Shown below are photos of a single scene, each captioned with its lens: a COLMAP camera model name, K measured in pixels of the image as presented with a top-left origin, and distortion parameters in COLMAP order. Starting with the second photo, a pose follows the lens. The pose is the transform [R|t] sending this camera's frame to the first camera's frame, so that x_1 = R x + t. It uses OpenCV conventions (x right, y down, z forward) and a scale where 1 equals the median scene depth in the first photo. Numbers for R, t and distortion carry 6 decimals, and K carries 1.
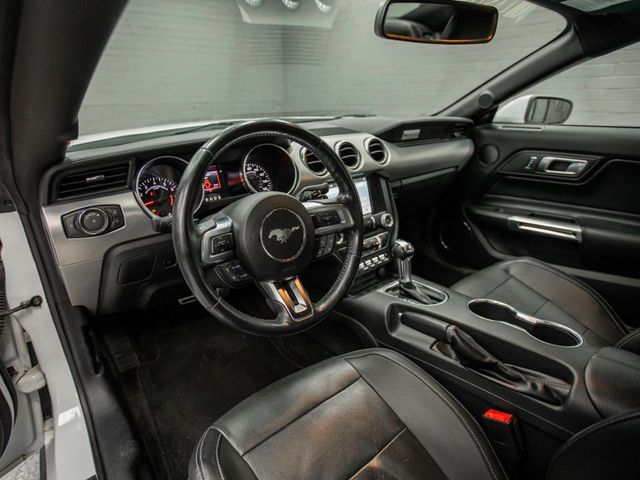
lens RADIAL K [[454.6, 0, 259.8], [0, 454.6, 239.8], [0, 0, 1]] dist [-0.001643, 0.003863]
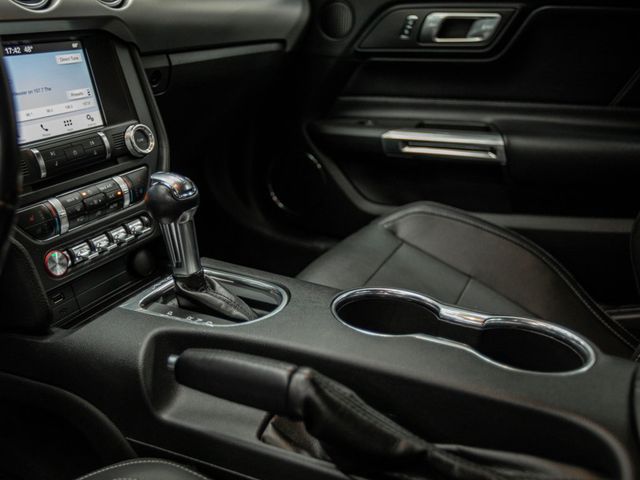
lens RADIAL K [[655.3, 0, 320.0], [0, 655.3, 240.0], [0, 0, 1]] dist [-0.002761, -0.001728]
pose [[0.903355, -0.106715, 0.415405, 0.171568], [0.109202, 0.993859, 0.017840, 0.058811], [-0.414758, 0.029247, 0.909461, 0.386212]]
